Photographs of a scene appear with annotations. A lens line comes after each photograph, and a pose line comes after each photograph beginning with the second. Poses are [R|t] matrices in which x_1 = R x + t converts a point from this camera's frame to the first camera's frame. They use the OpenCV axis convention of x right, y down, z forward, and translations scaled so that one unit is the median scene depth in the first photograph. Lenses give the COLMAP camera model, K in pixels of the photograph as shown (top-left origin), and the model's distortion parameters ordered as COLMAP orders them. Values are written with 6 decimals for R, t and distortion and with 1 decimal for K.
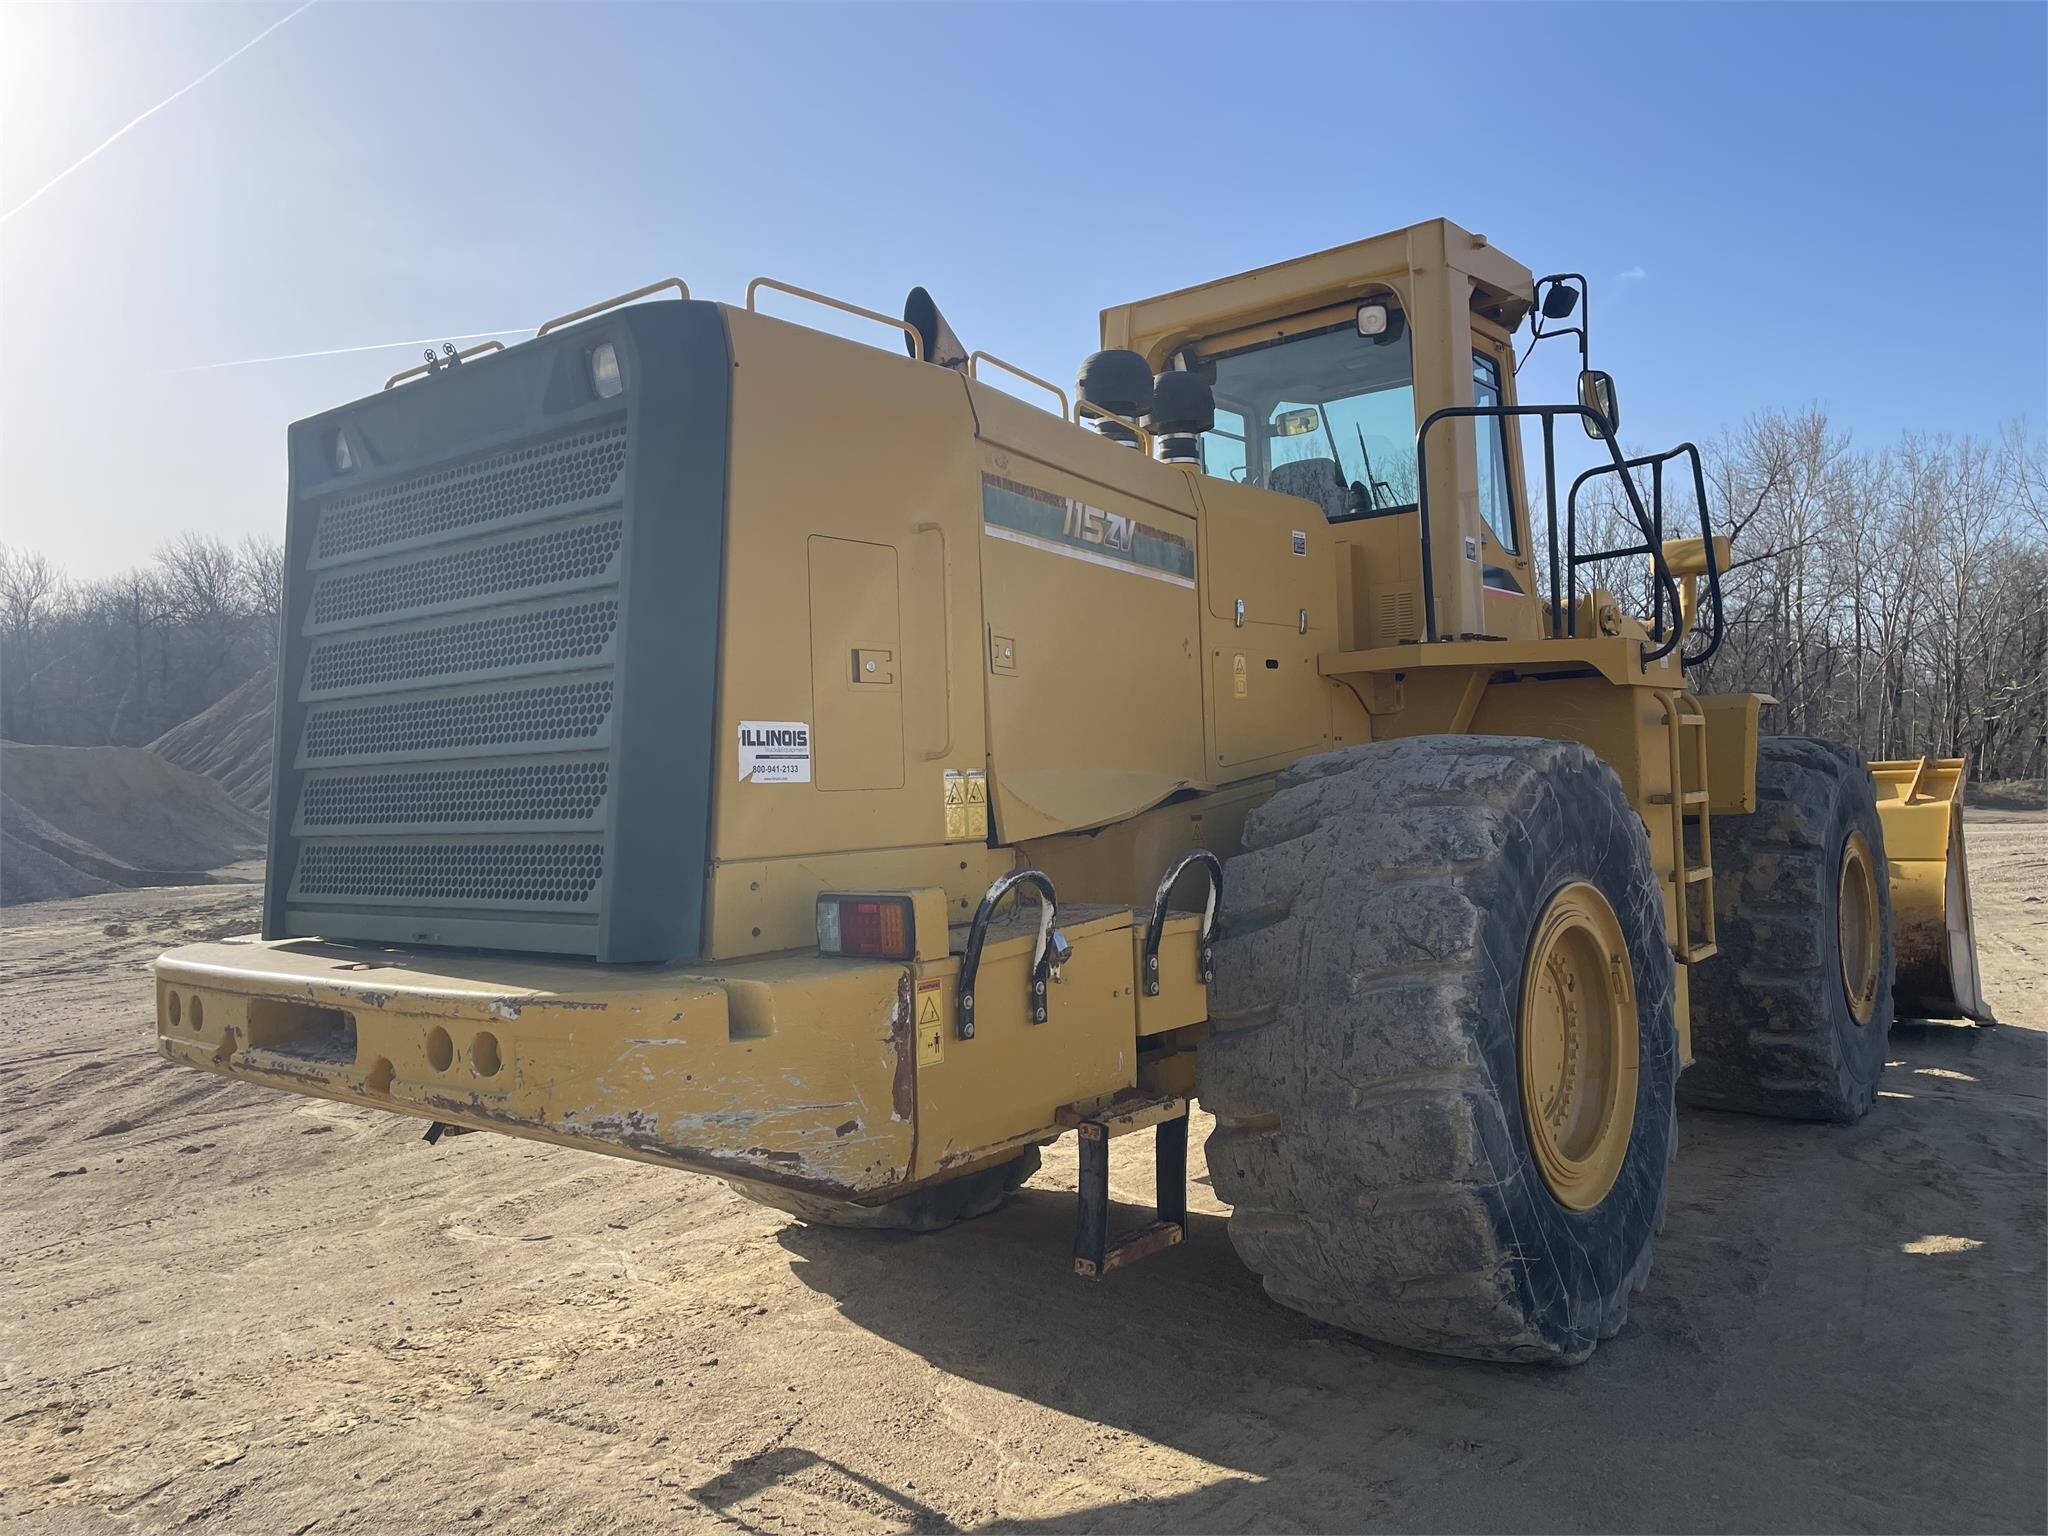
lens RADIAL K [[1379.3, 0, 1018.7], [0, 1379.3, 744.2], [0, 0, 1]] dist [0.088824, -0.098439]
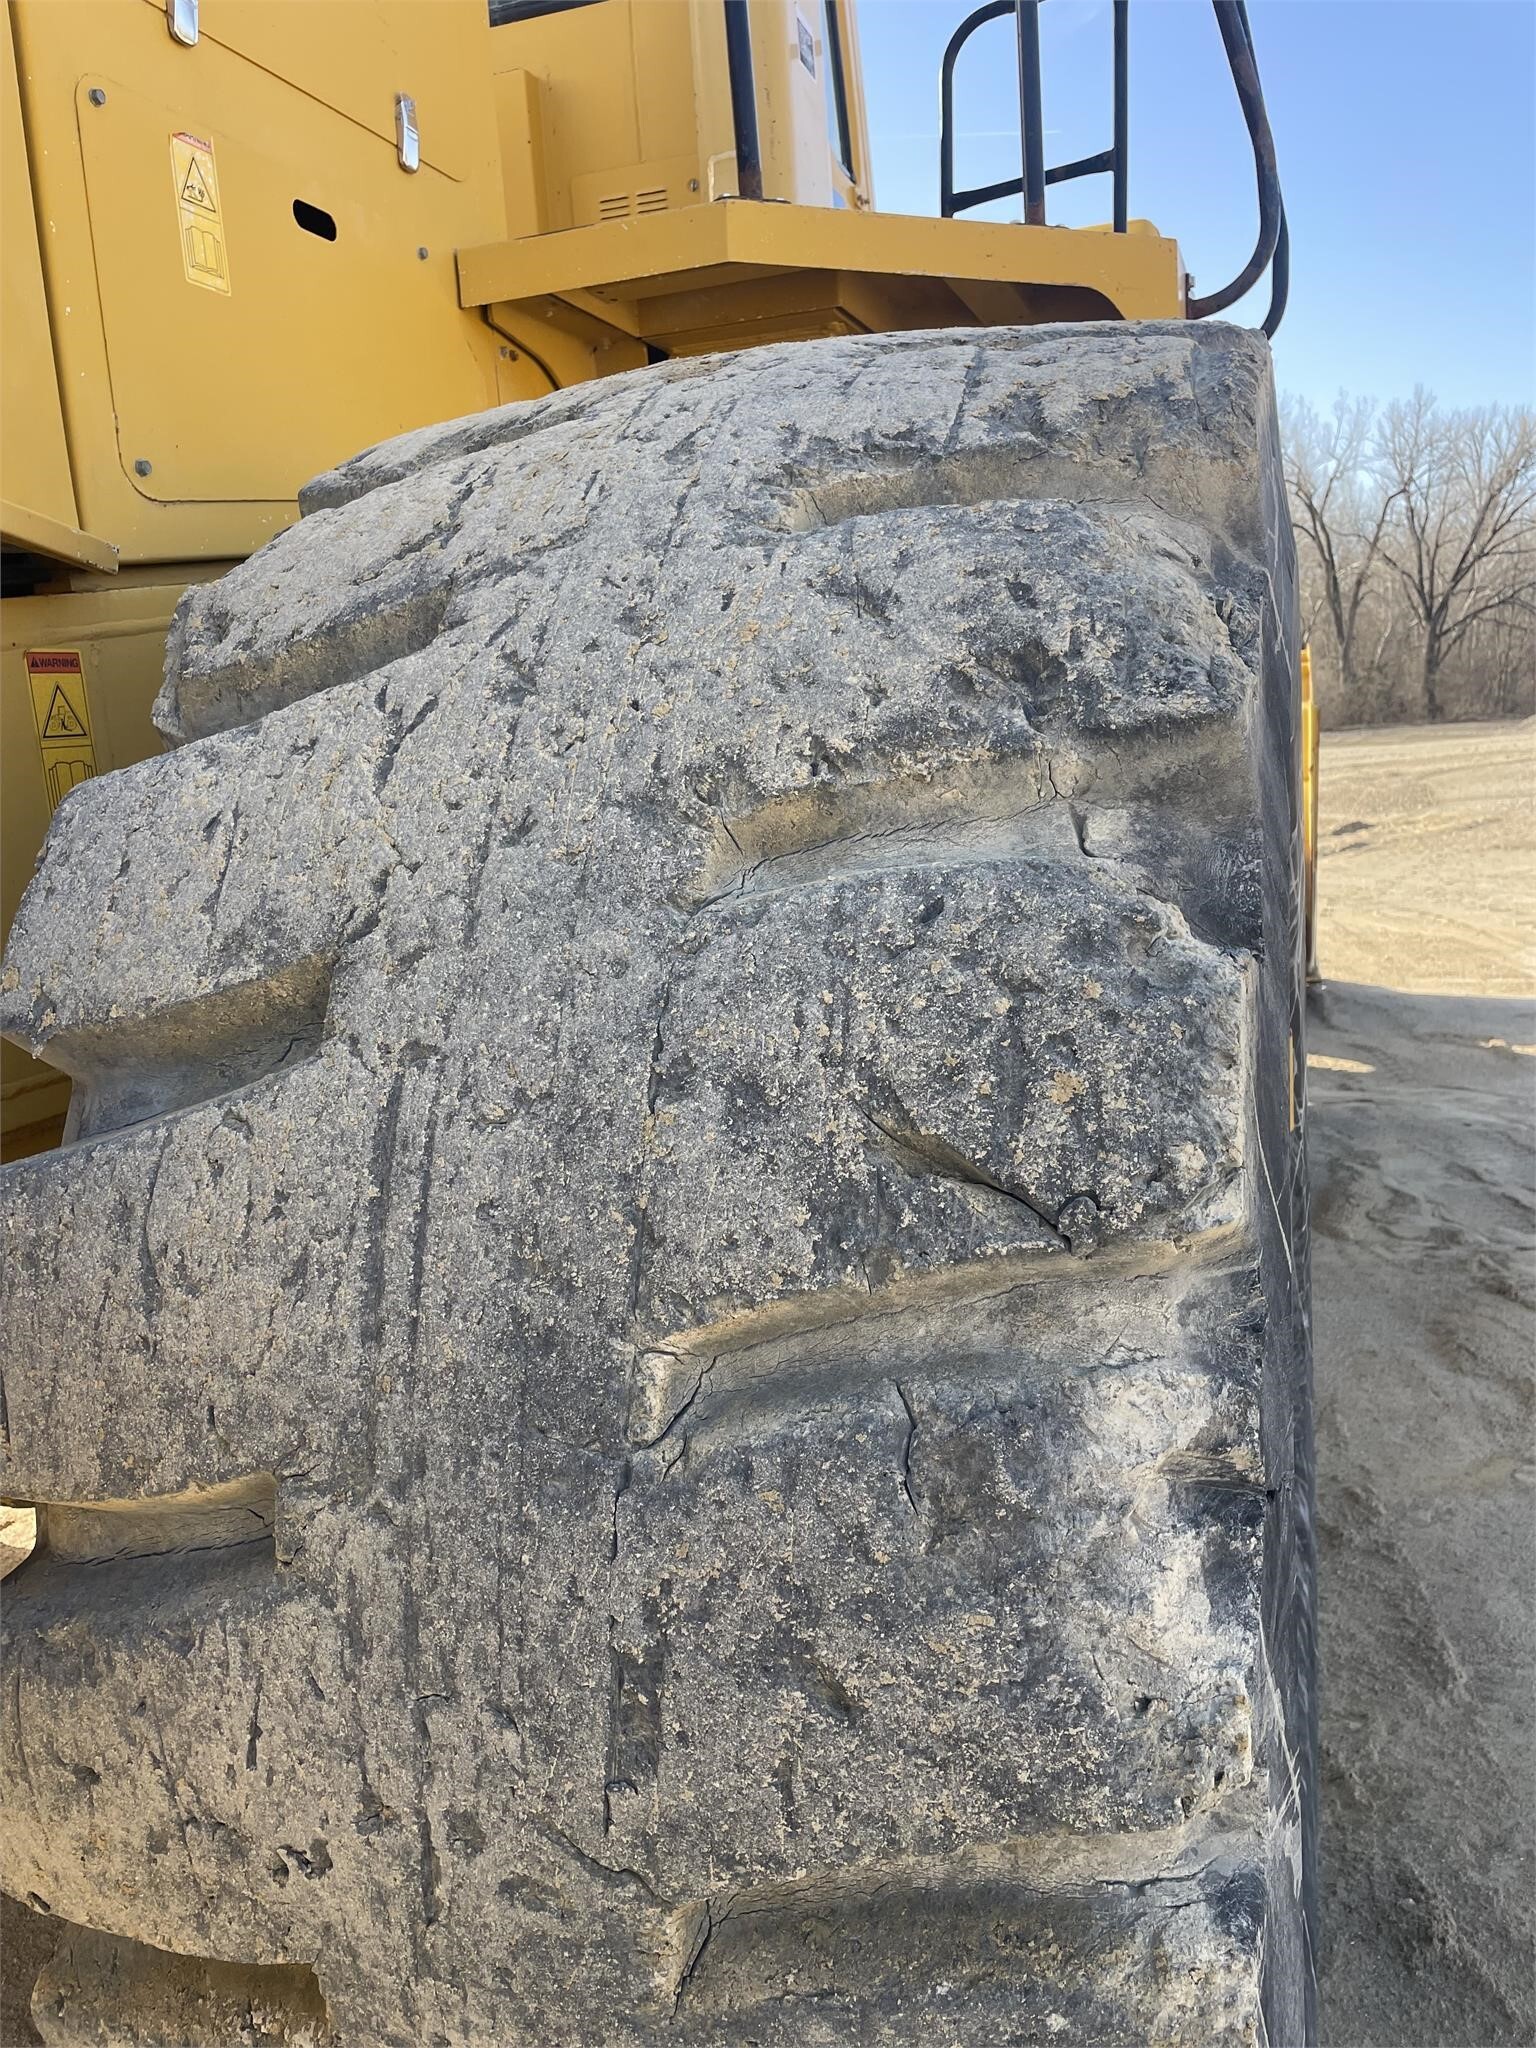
lens RADIAL K [[1379.3, 0, 776.9], [0, 1379.3, 983.5], [0, 0, 1]] dist [0.088824, -0.098439]
pose [[0.920063, -0.087719, 0.381823, 0.184304], [0.012180, 0.980545, 0.195917, 0.077835], [-0.391581, -0.175606, 0.903232, 0.810621]]
